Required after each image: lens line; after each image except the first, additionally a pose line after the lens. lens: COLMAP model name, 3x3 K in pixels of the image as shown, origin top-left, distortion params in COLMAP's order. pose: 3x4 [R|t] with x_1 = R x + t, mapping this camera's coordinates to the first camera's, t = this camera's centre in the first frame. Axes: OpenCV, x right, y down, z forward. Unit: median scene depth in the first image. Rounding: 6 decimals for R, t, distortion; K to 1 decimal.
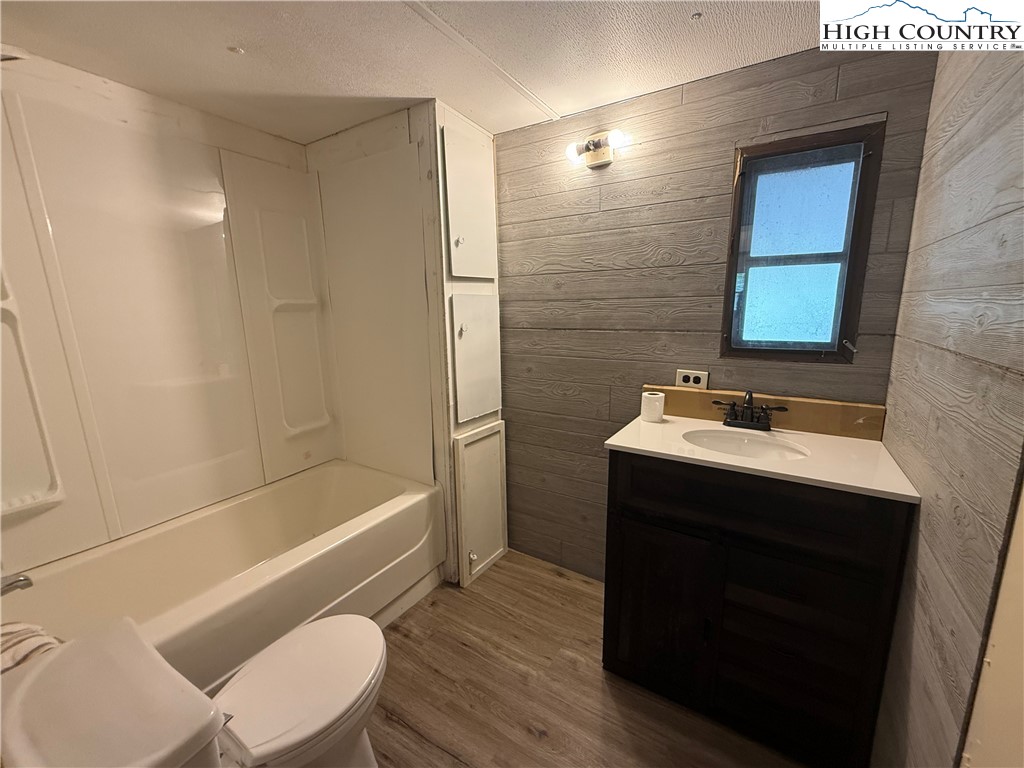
lens RADIAL K [[419.2, 0, 514.9], [0, 419.2, 385.6], [0, 0, 1]] dist [-0.000583, 0.000157]
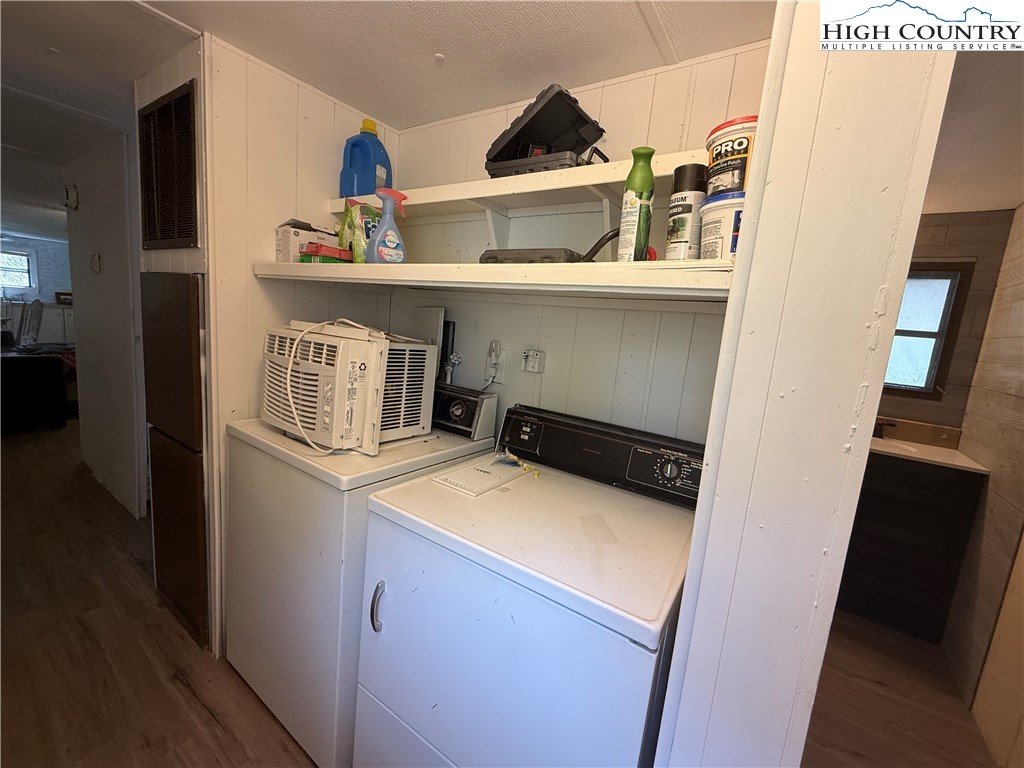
lens RADIAL K [[419.2, 0, 510.9], [0, 419.2, 387.0], [0, 0, 1]] dist [-0.000583, 0.000157]
pose [[0.994051, 0.104841, -0.029521, -0.860375], [-0.105933, 0.993639, -0.038218, 0.139711], [0.025327, 0.041117, 0.998833, -0.709676]]
